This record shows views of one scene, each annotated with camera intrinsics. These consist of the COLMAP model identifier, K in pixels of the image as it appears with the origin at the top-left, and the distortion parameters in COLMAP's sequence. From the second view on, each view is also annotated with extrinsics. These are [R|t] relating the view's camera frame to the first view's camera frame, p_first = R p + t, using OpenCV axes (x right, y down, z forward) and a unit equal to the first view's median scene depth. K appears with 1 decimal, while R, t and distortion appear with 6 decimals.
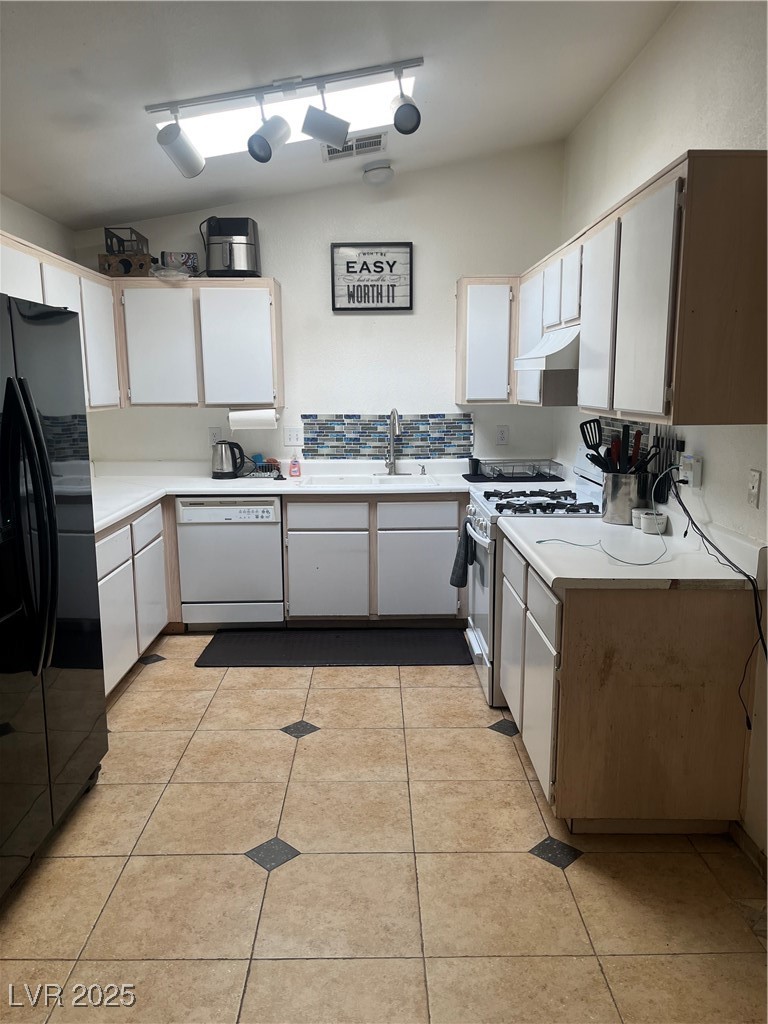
lens RADIAL K [[768.3, 0, 381.8], [0, 768.3, 519.3], [0, 0, 1]] dist [0.056283, -0.074712]
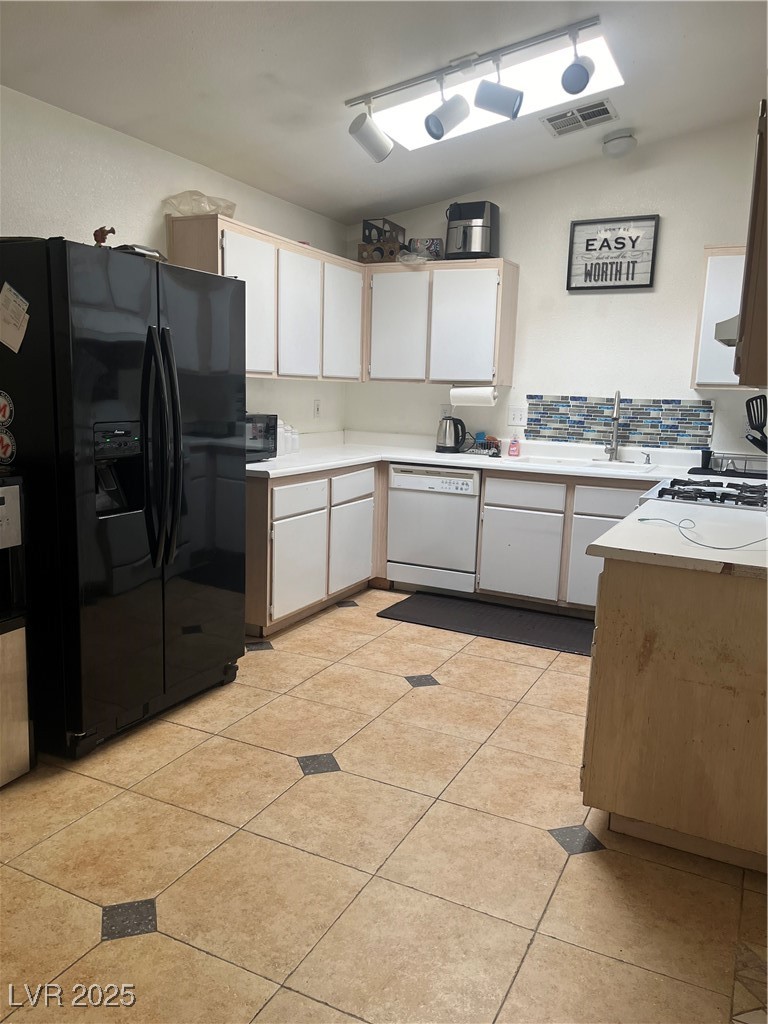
lens RADIAL K [[768.3, 0, 377.4], [0, 768.3, 517.5], [0, 0, 1]] dist [0.056283, -0.074712]
pose [[0.888375, 0.111189, -0.445451, 0.267875], [-0.114346, 0.993242, 0.019881, 0.035549], [0.444651, 0.033274, 0.895086, 0.027351]]
